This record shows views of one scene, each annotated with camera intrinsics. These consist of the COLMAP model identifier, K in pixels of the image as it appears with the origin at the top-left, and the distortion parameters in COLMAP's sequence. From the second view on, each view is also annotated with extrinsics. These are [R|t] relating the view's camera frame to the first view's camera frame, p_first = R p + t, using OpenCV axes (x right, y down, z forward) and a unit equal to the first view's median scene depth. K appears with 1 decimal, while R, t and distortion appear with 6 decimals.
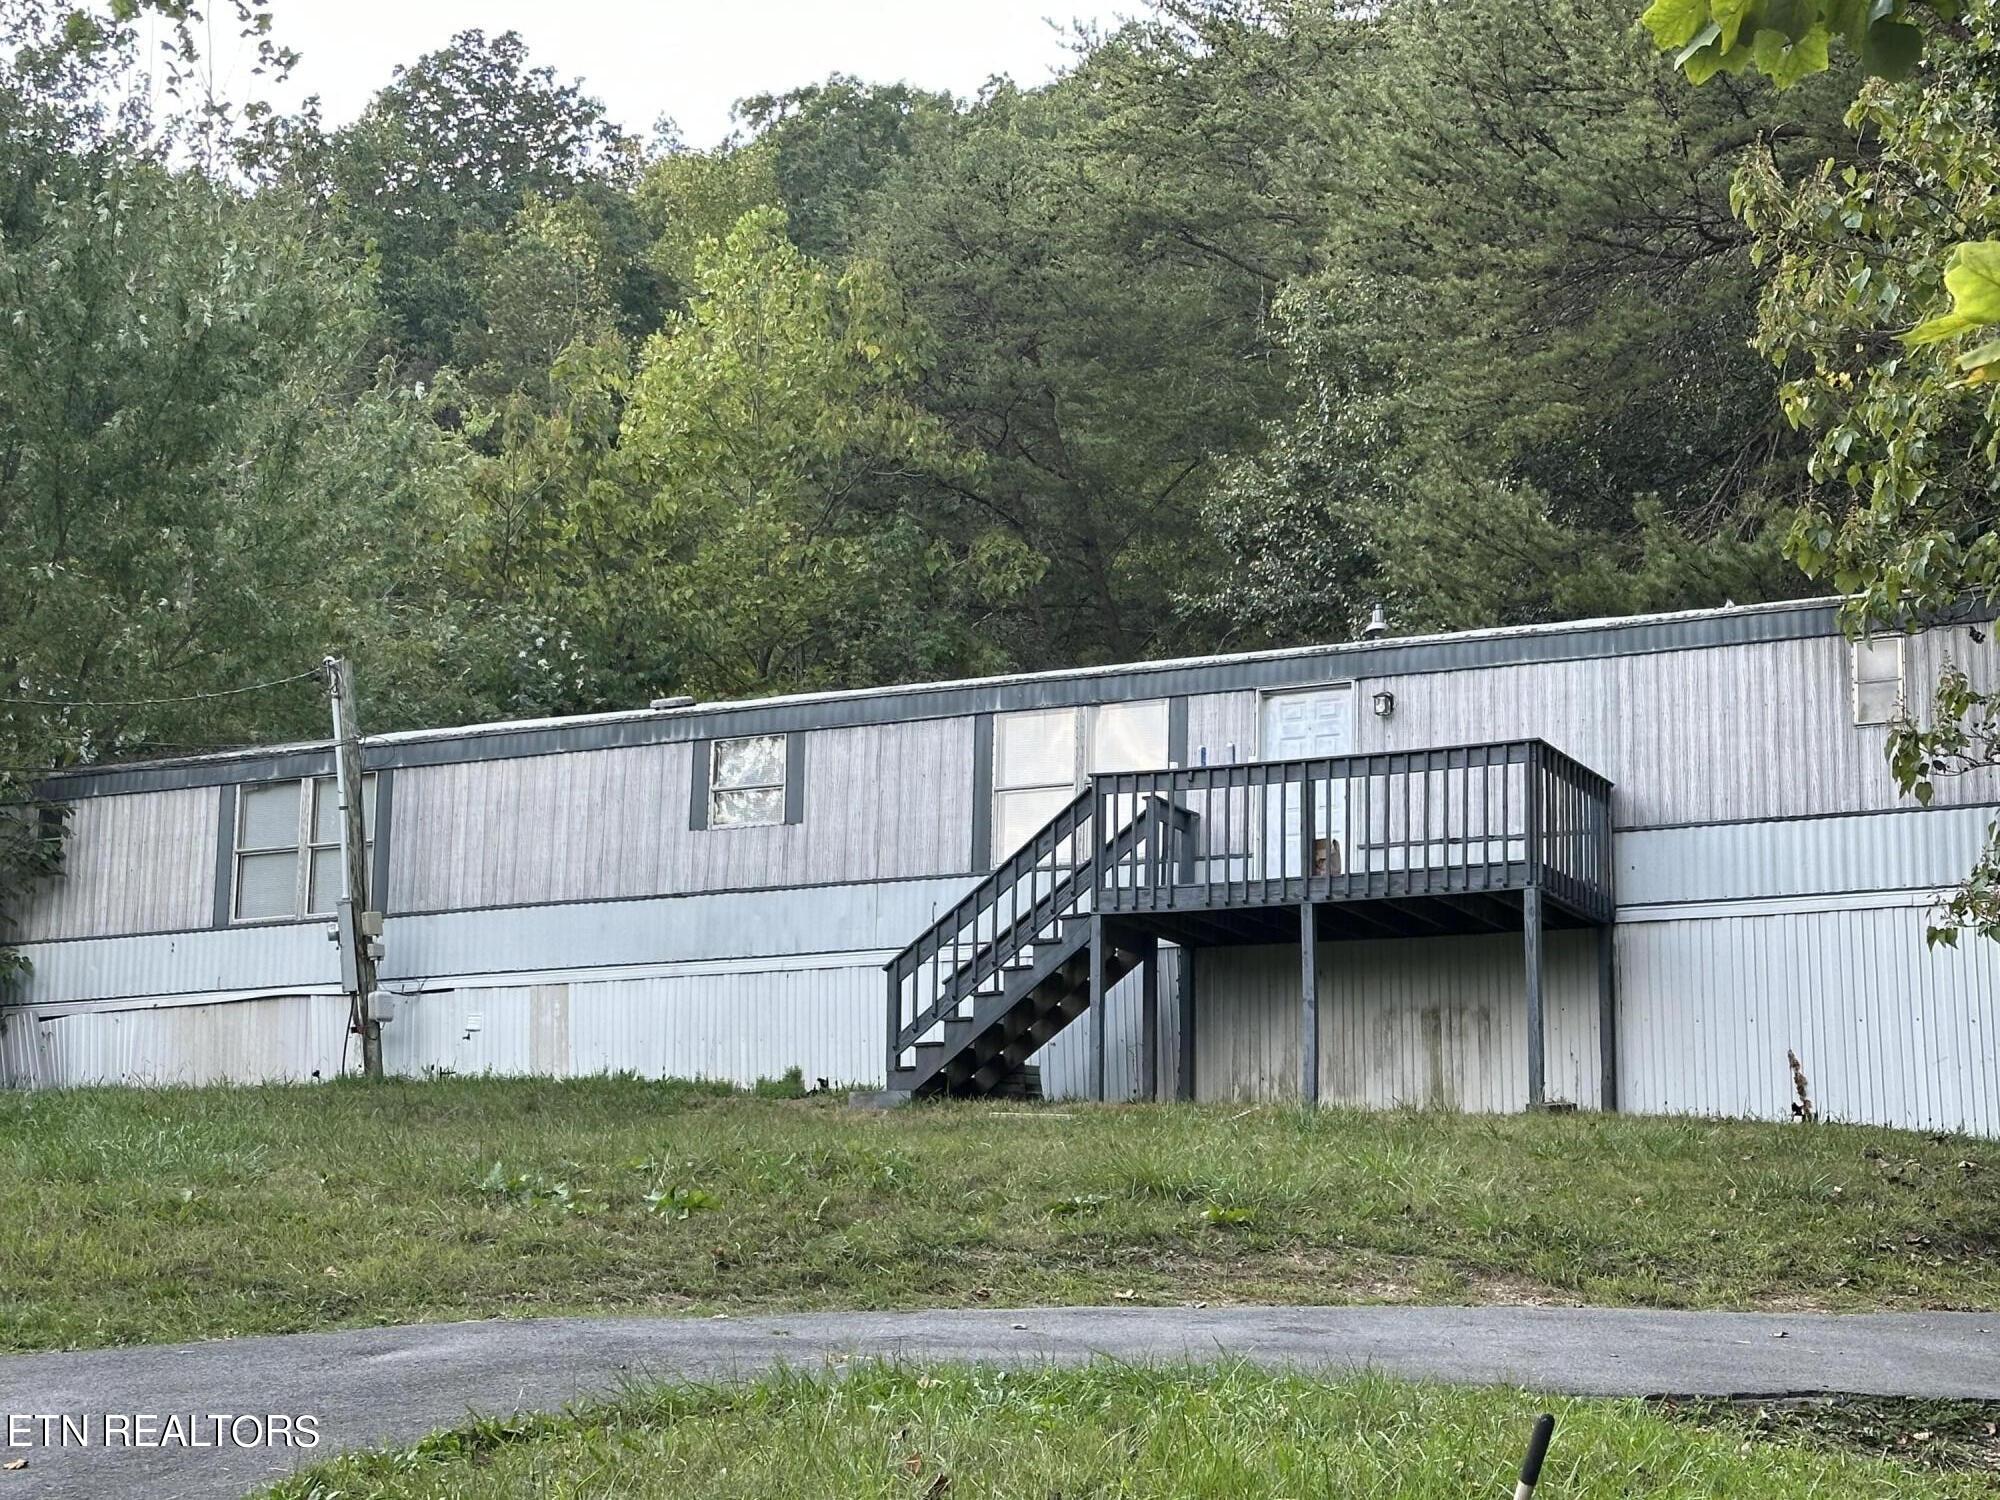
lens RADIAL K [[3460.9, 0, 994.7], [0, 3460.9, 750.5], [0, 0, 1]] dist [0.040485, 0.000000]
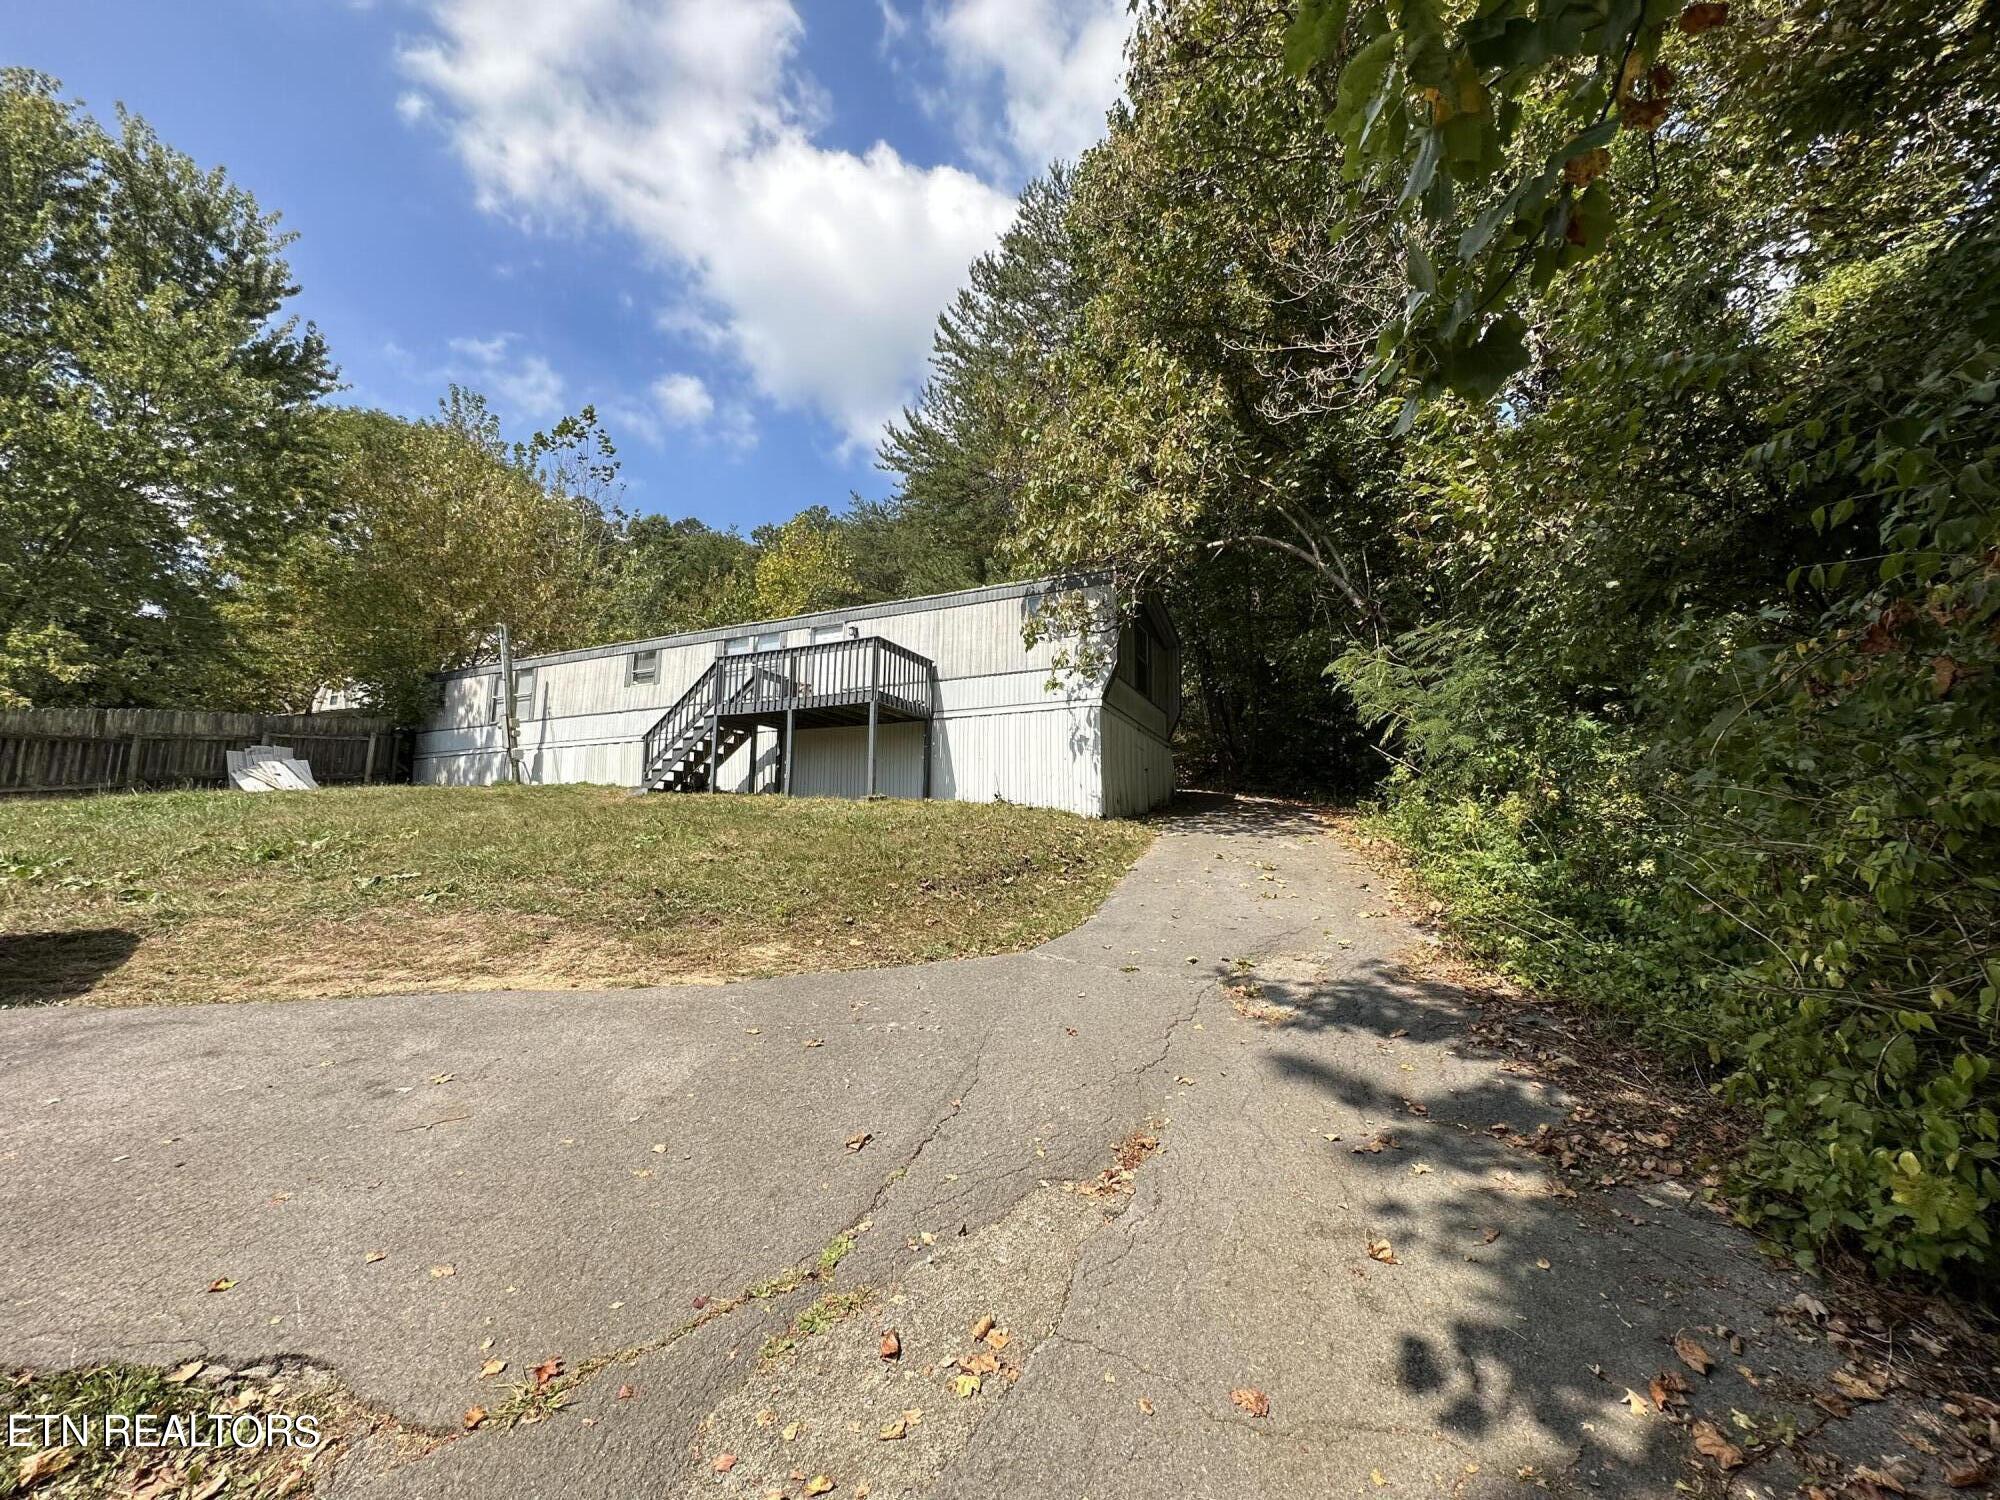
lens RADIAL K [[807.7, 0, 1008.8], [0, 807.7, 752.4], [0, 0, 1]] dist [-0.000292, 0.000328]
pose [[0.999885, -0.001669, 0.015093, 0.221106], [0.000537, 0.997207, 0.074685, 0.030947], [-0.015175, -0.074669, 0.997093, 0.435838]]
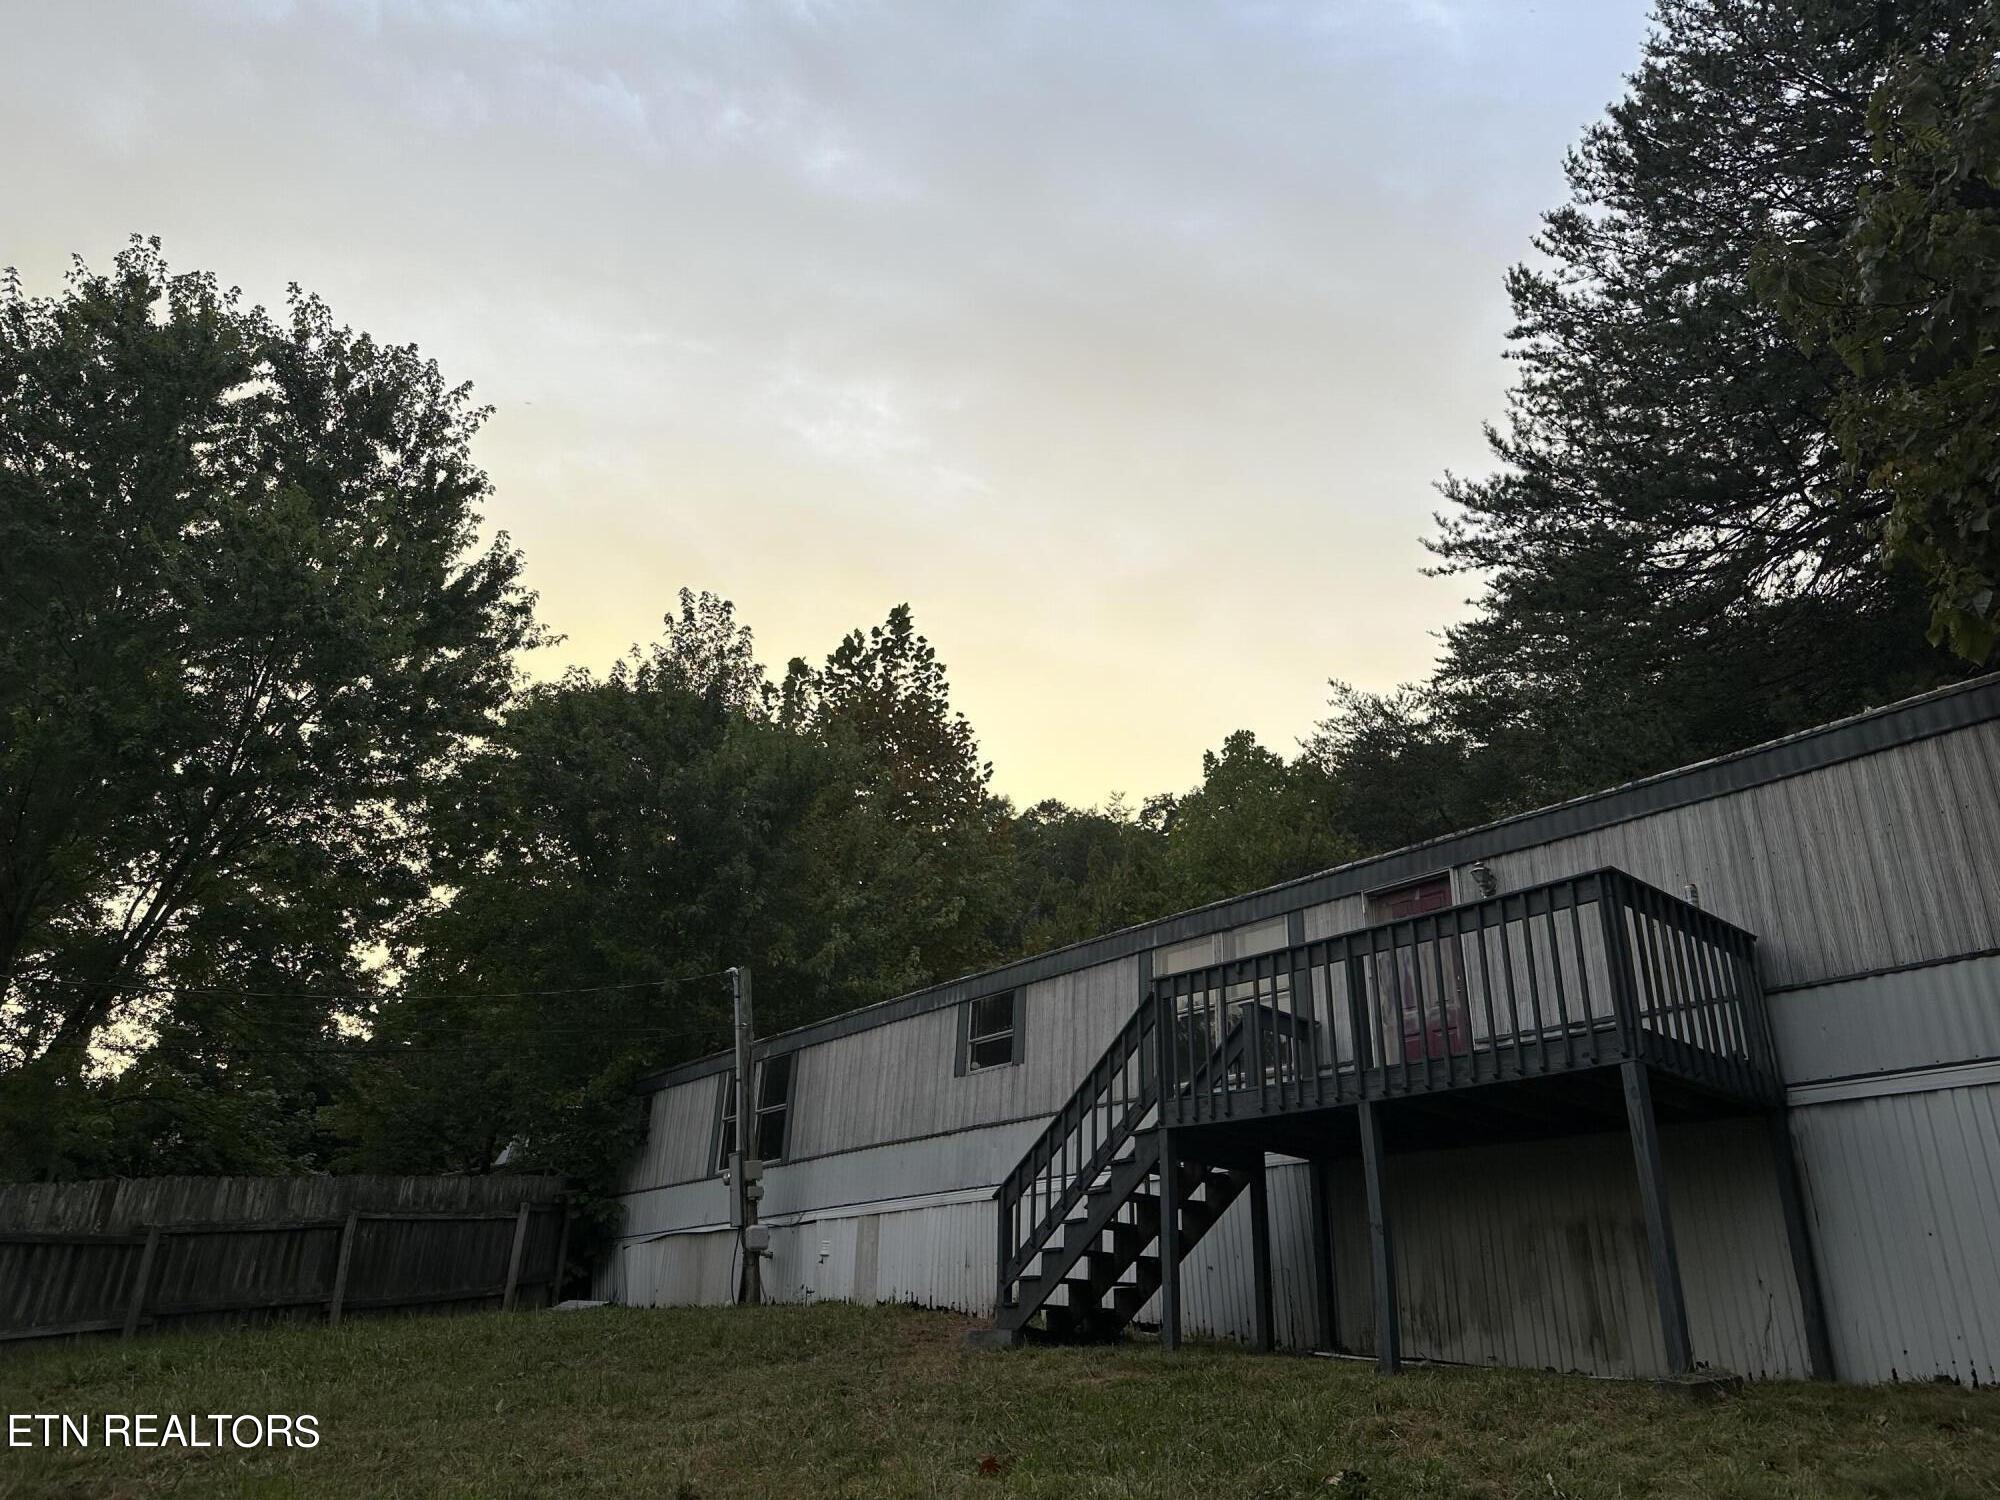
lens RADIAL K [[1402.0, 0, 1014.1], [0, 1402.0, 738.2], [0, 0, 1]] dist [0.032663, -0.022864]
pose [[0.924223, -0.152524, -0.350069, 0.139735], [0.064284, 0.965827, -0.251090, 0.037615], [0.376403, 0.209559, 0.902444, 0.614148]]
